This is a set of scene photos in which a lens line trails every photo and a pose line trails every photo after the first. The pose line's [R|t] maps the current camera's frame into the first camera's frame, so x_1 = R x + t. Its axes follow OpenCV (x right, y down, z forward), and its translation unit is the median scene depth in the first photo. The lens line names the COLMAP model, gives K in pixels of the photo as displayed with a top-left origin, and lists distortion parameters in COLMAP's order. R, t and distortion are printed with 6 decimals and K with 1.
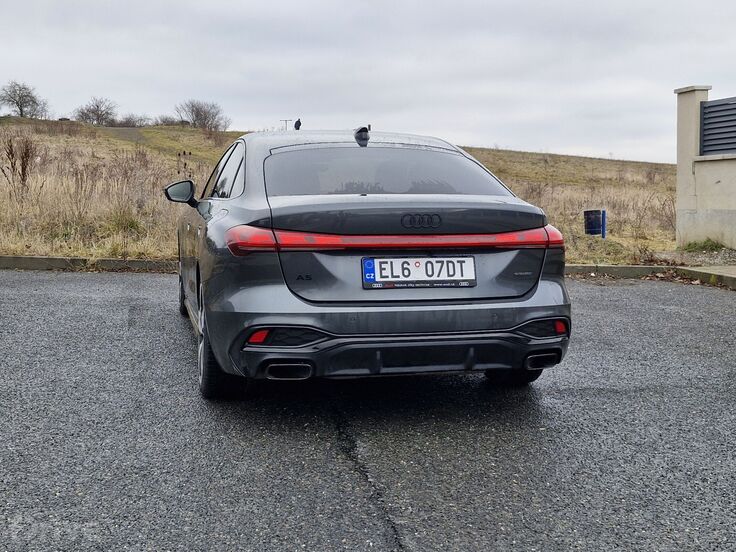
lens RADIAL K [[987.5, 0, 368.0], [0, 987.5, 276.0], [0, 0, 1]] dist [0.114810, -0.063041]
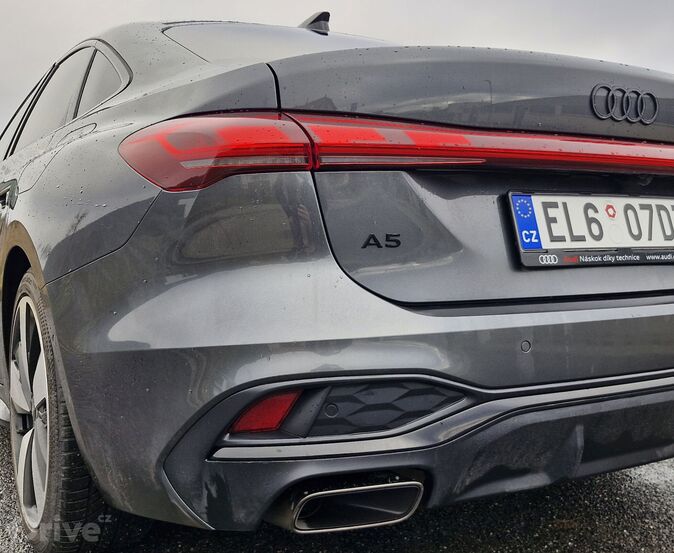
lens RADIAL K [[781.2, 0, 372.4], [0, 781.2, 276.3], [0, 0, 1]] dist [0.128113, -0.355285]
pose [[0.939517, -0.029899, 0.341195, -0.165178], [0.052355, 0.997012, -0.056796, 0.030527], [-0.338478, 0.071224, 0.938275, 0.715667]]
